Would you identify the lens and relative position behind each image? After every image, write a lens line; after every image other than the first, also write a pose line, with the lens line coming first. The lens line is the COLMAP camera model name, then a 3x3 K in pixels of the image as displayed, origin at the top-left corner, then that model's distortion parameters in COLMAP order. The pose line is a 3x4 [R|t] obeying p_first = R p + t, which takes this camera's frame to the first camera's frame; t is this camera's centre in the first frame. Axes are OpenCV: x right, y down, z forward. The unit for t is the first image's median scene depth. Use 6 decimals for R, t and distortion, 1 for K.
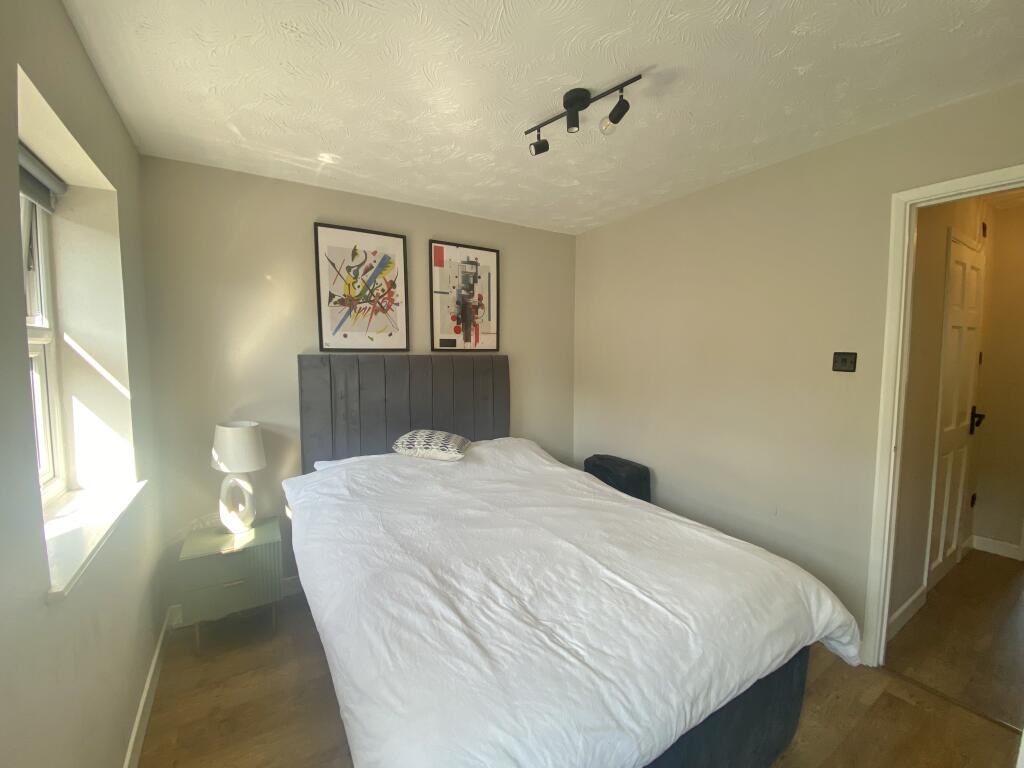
lens RADIAL K [[420.0, 0, 504.9], [0, 420.0, 381.1], [0, 0, 1]] dist [-0.004277, -0.000659]
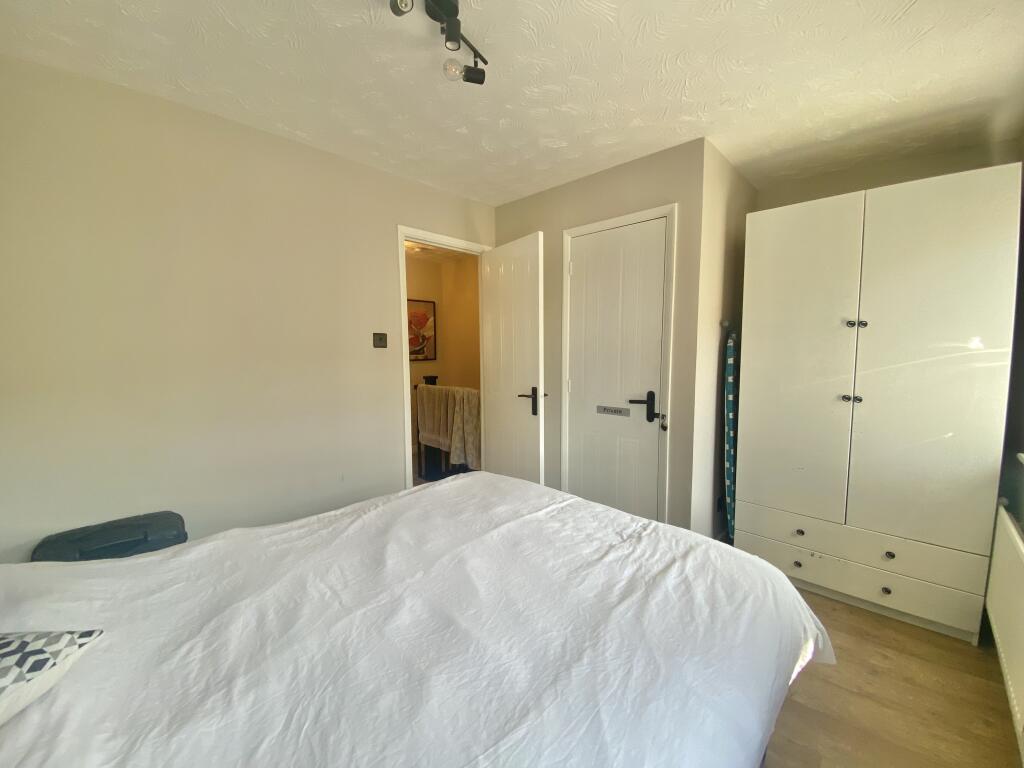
lens RADIAL K [[409.0, 0, 512.0], [0, 409.0, 384.0], [0, 0, 1]] dist [-0.000058, -0.000138]
pose [[-0.253535, -0.096498, 0.962501, -0.422507], [0.082120, 0.989273, 0.120813, -0.023001], [-0.963834, 0.109671, -0.242891, 0.699317]]
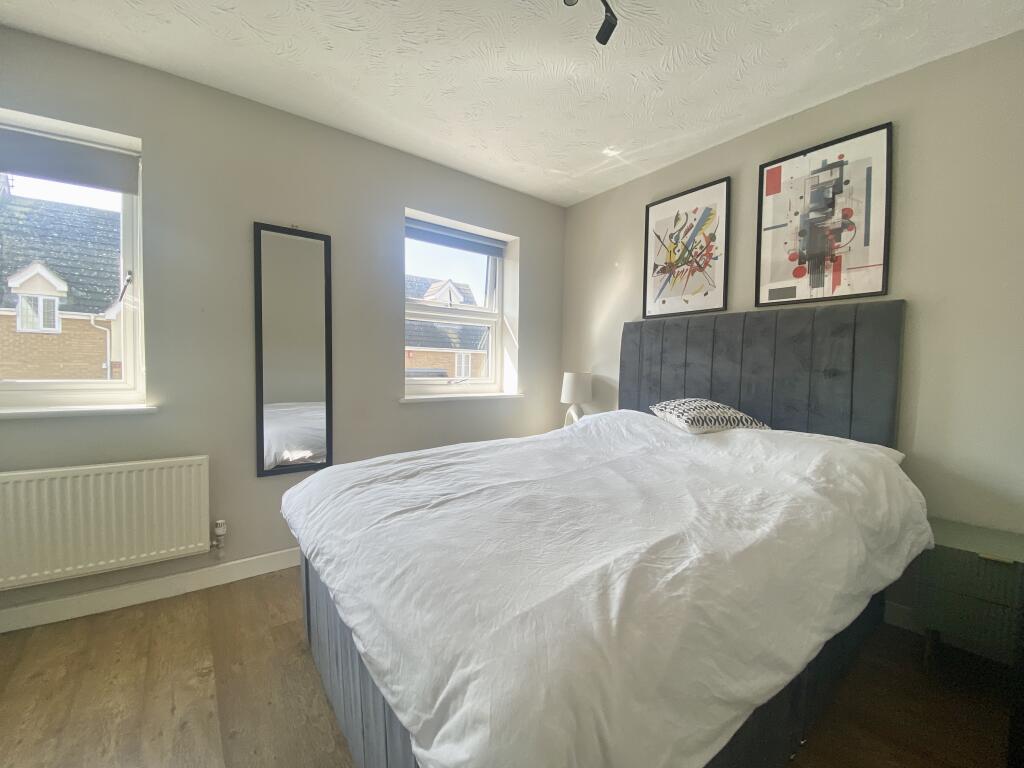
lens RADIAL K [[420.0, 0, 504.9], [0, 420.0, 381.1], [0, 0, 1]] dist [-0.004277, -0.000659]
pose [[0.077304, 0.032520, -0.996477, 0.623678], [-0.087404, 0.995841, 0.025719, 0.094428], [0.993169, 0.085108, 0.079825, 0.532154]]
